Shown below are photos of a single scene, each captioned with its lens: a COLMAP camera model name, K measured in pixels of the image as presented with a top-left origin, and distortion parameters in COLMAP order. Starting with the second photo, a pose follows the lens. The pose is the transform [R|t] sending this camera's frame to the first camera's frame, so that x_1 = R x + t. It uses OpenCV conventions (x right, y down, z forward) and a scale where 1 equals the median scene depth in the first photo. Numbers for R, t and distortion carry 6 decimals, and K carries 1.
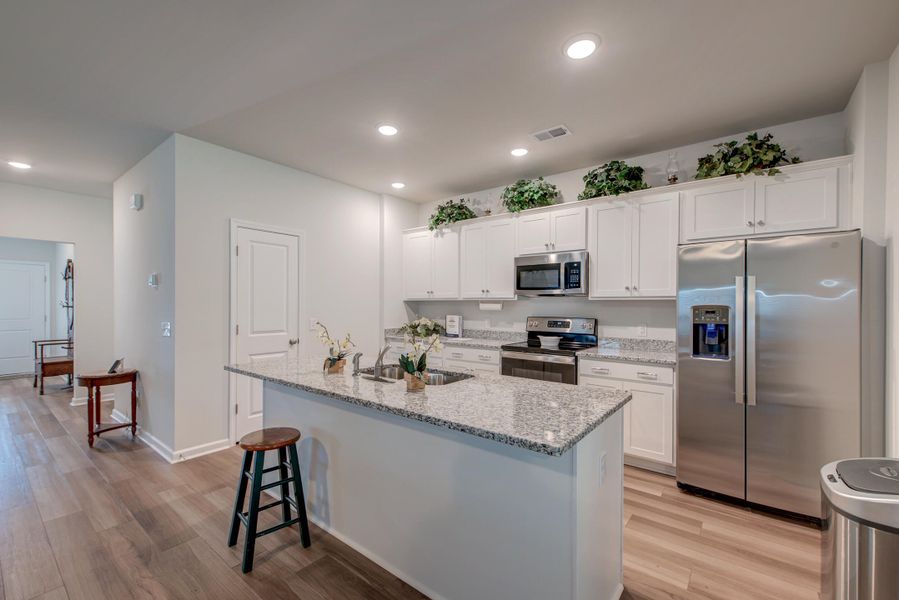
lens RADIAL K [[375.8, 0, 451.9], [0, 375.8, 308.2], [0, 0, 1]] dist [0.010842, -0.000314]
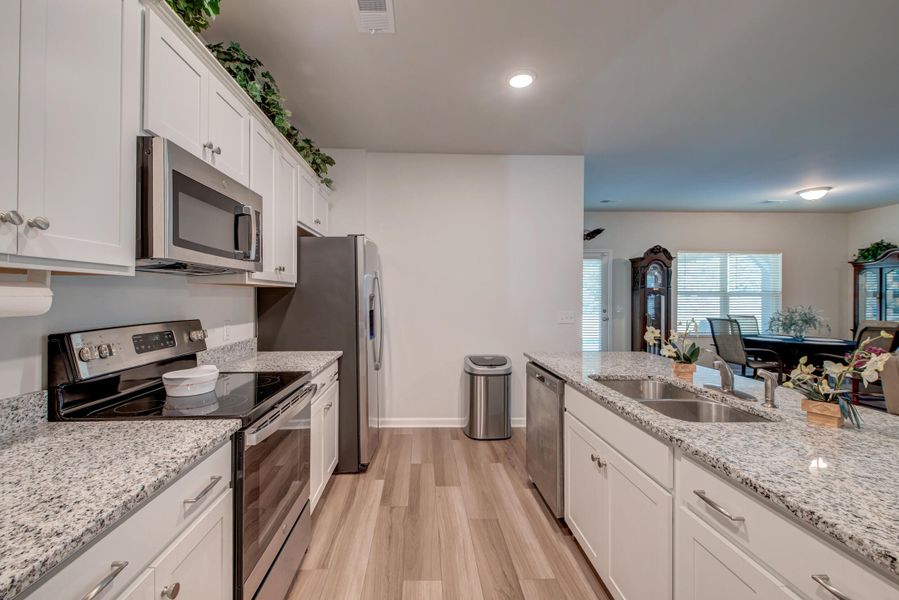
lens RADIAL K [[386.7, 0, 436.5], [0, 386.7, 289.8], [0, 0, 1]] dist [0.025031, -0.000074]
pose [[-0.638950, 0.004290, 0.769236, -0.234808], [-0.000585, 0.999981, -0.006063, -0.009040], [-0.769248, -0.004323, -0.638935, 1.084254]]
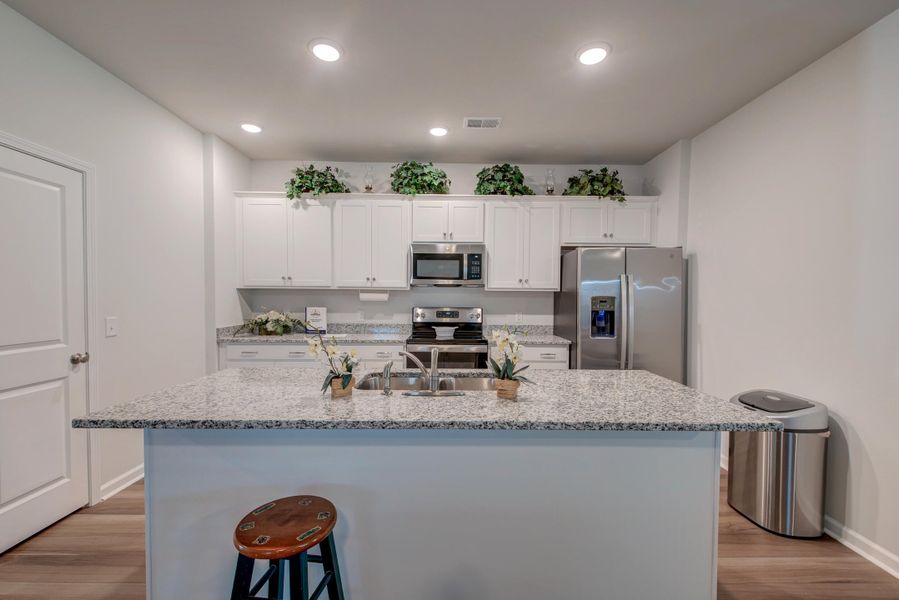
lens RADIAL K [[375.8, 0, 451.9], [0, 375.8, 308.2], [0, 0, 1]] dist [0.010842, -0.000314]
pose [[0.781891, -0.018415, 0.623143, -0.350672], [0.000809, 0.999593, 0.028525, -0.002505], [-0.623414, -0.021800, 0.781588, 0.215946]]
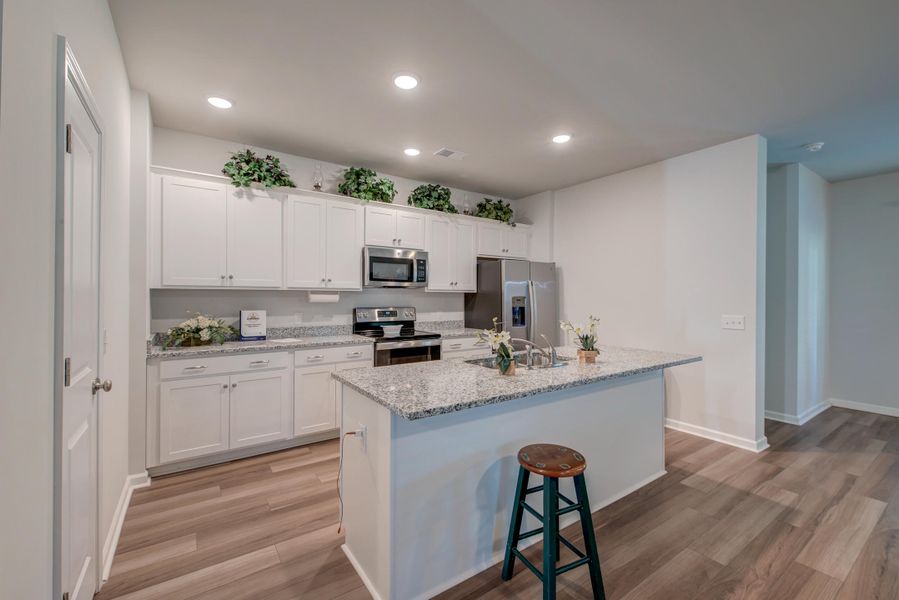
lens RADIAL K [[377.4, 0, 447.6], [0, 377.4, 296.7], [0, 0, 1]] dist [0.013293, -0.000416]
pose [[0.302942, -0.003126, 0.953004, -0.731226], [0.007198, 0.999974, 0.000992, -0.006396], [-0.952982, 0.006559, 0.302957, 0.531161]]
